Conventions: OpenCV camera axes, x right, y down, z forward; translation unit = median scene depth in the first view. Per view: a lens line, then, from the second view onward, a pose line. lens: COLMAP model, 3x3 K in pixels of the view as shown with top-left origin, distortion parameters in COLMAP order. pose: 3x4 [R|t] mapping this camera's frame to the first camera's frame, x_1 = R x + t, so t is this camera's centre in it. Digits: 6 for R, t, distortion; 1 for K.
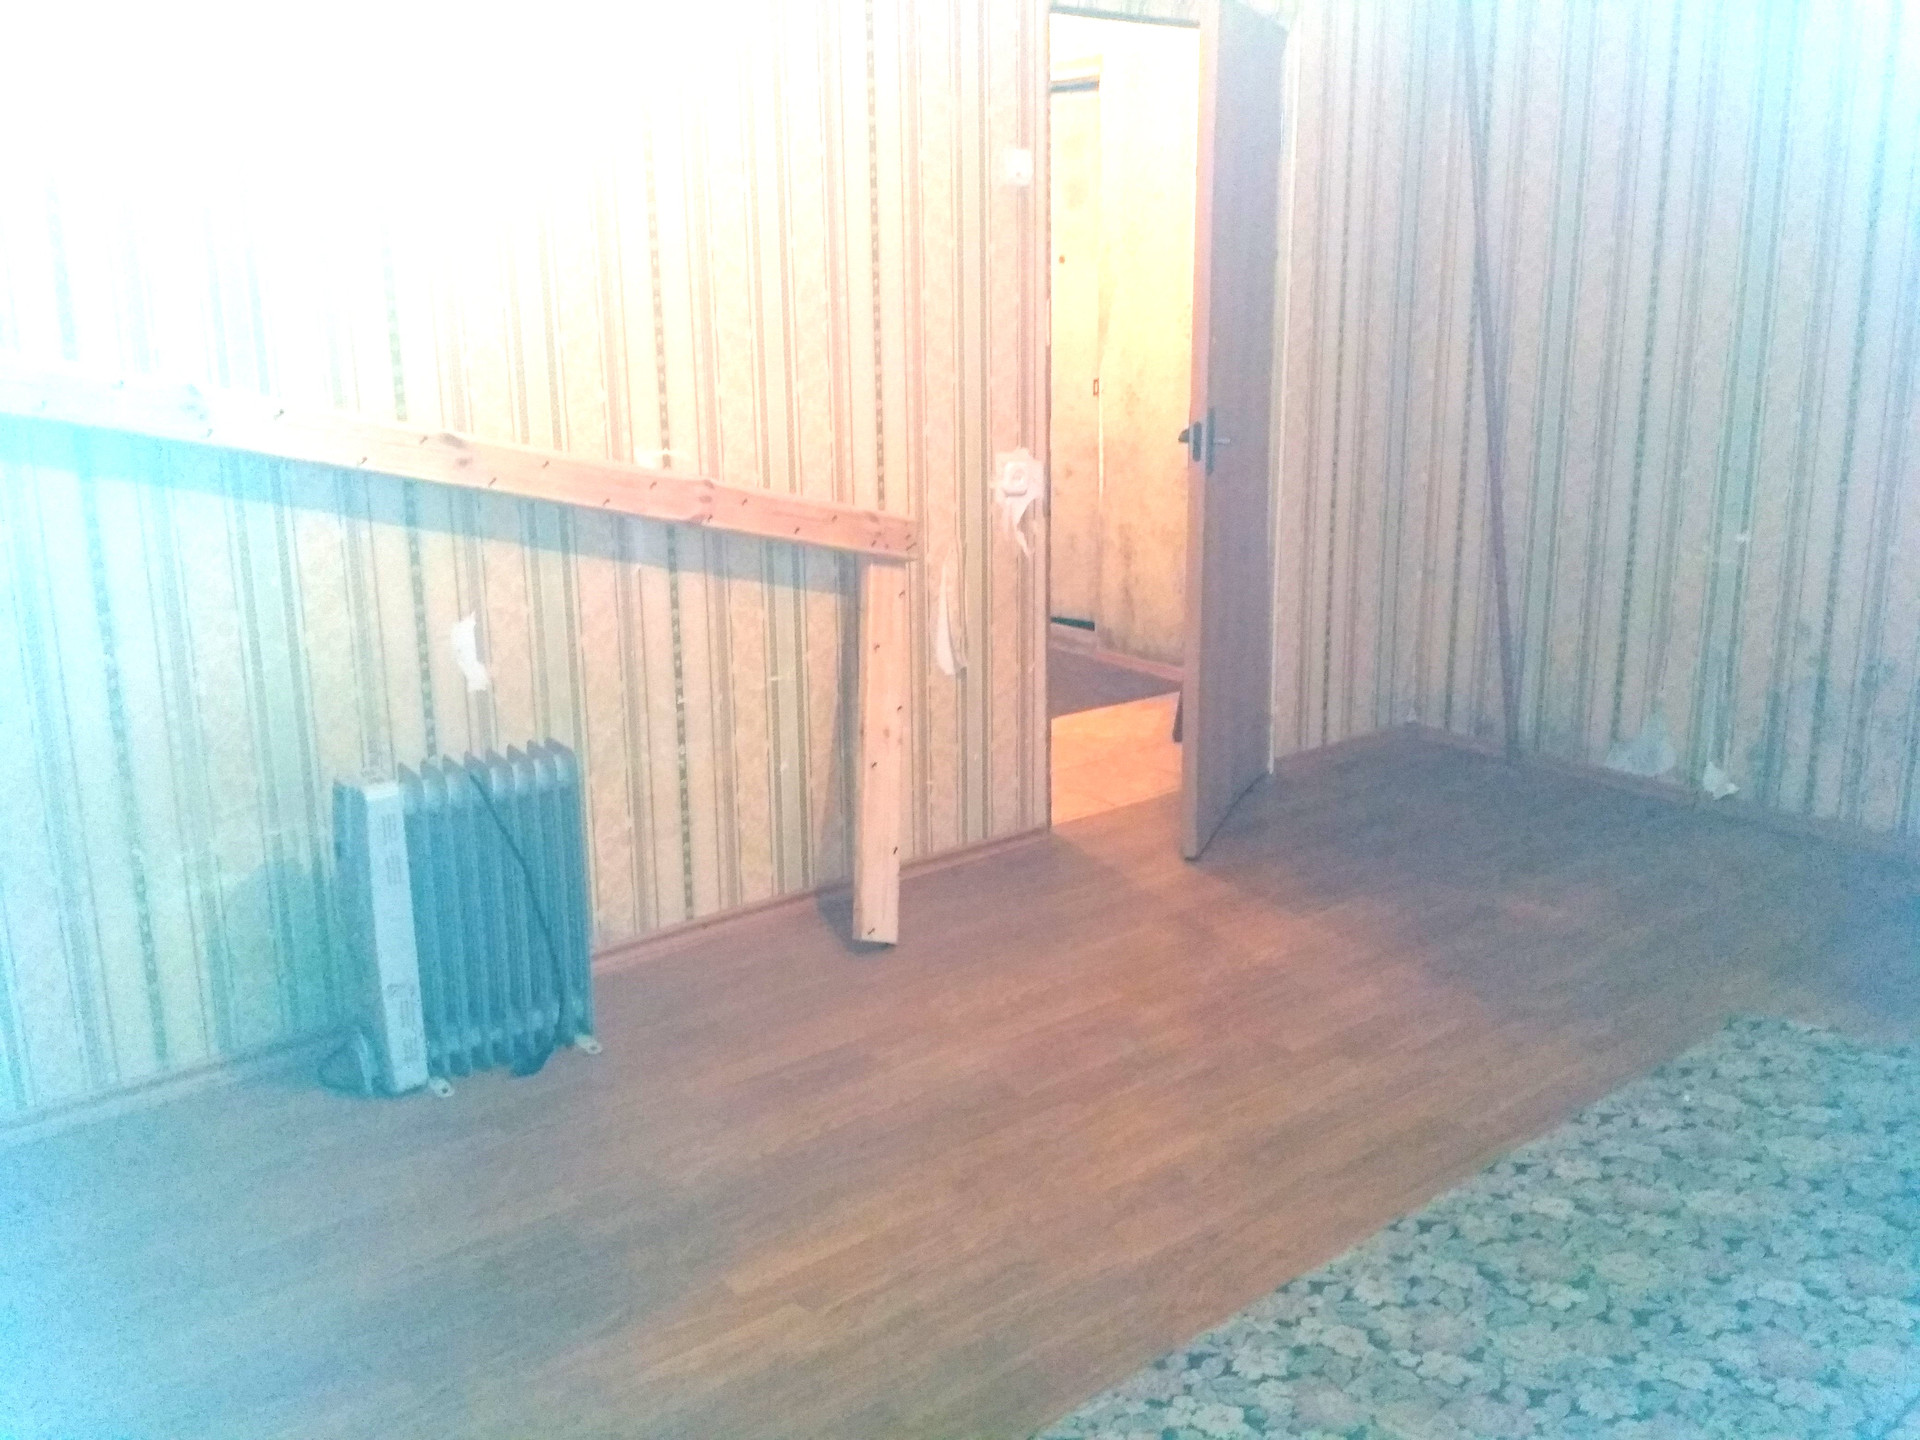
lens RADIAL K [[1719.7, 0, 959.7], [0, 1719.7, 718.4], [0, 0, 1]] dist [0.042981, -0.091053]
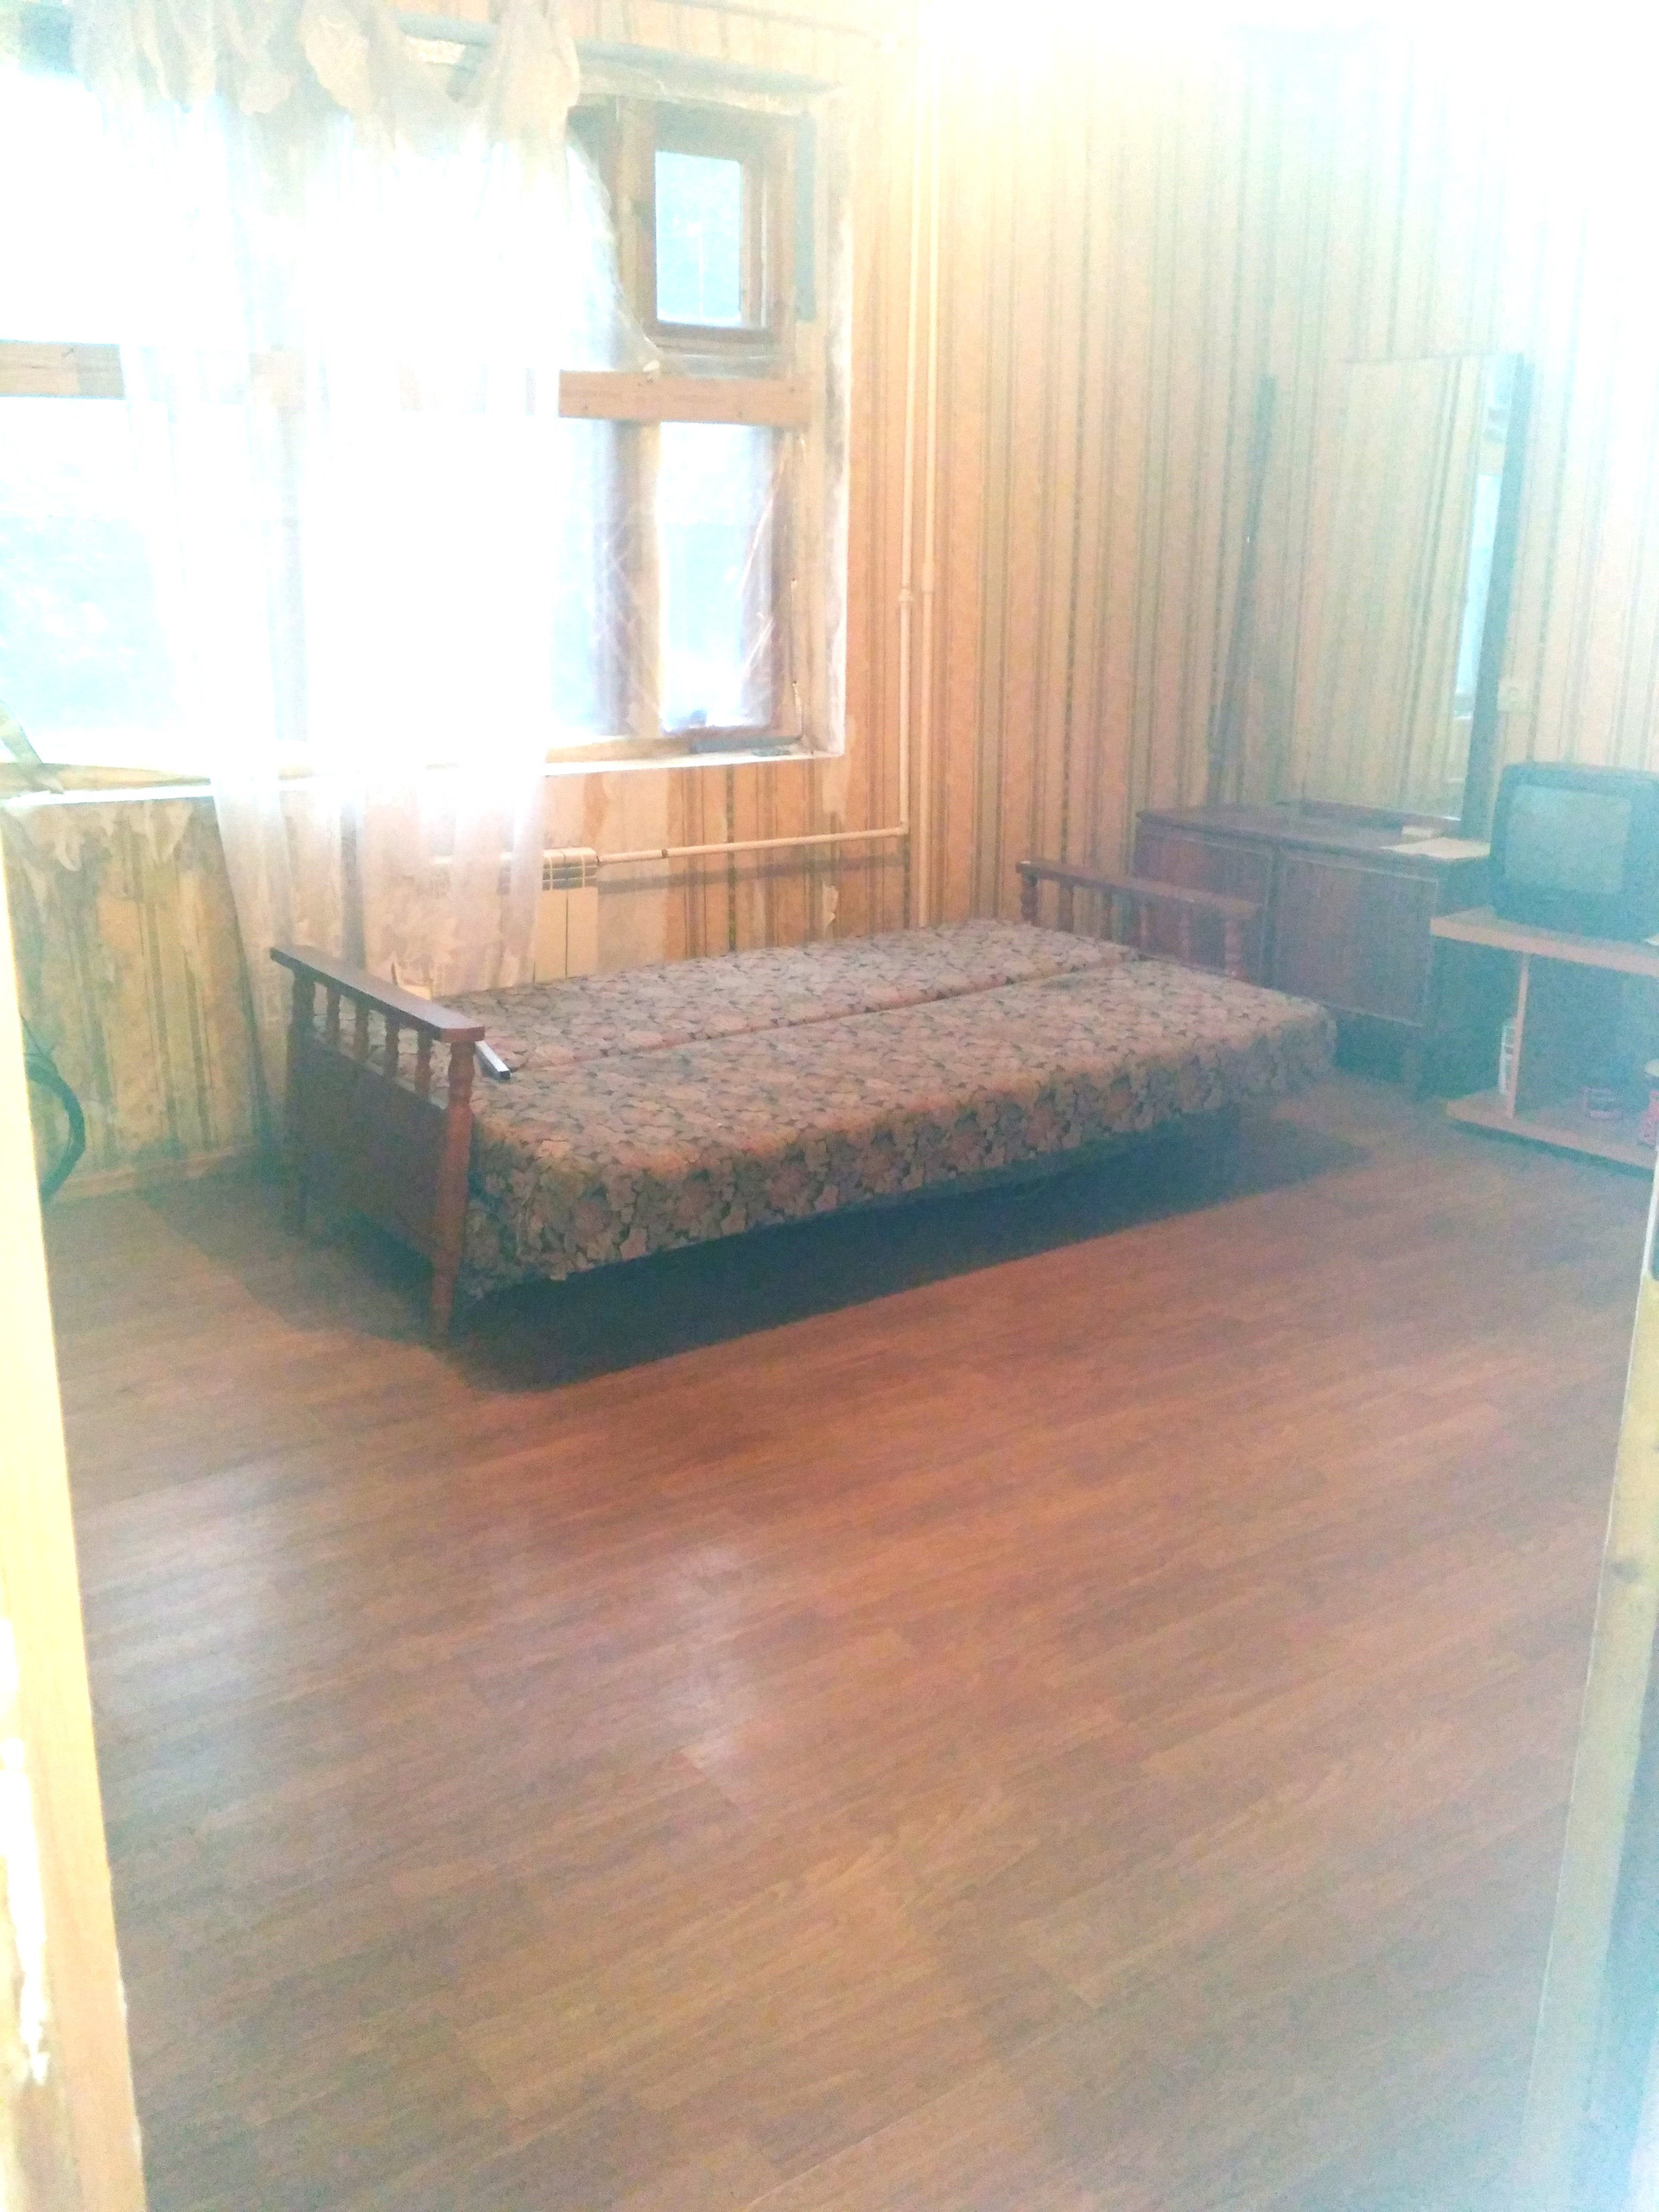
lens RADIAL K [[1981.2, 0, 829.8], [0, 1981.2, 1106.0], [0, 0, 1]] dist [0.042981, -0.091053]
pose [[-0.998420, -0.003554, 0.056083, 0.286338], [0.026013, 0.855408, 0.517300, -0.640785], [-0.049812, 0.517942, -0.853964, 2.569711]]
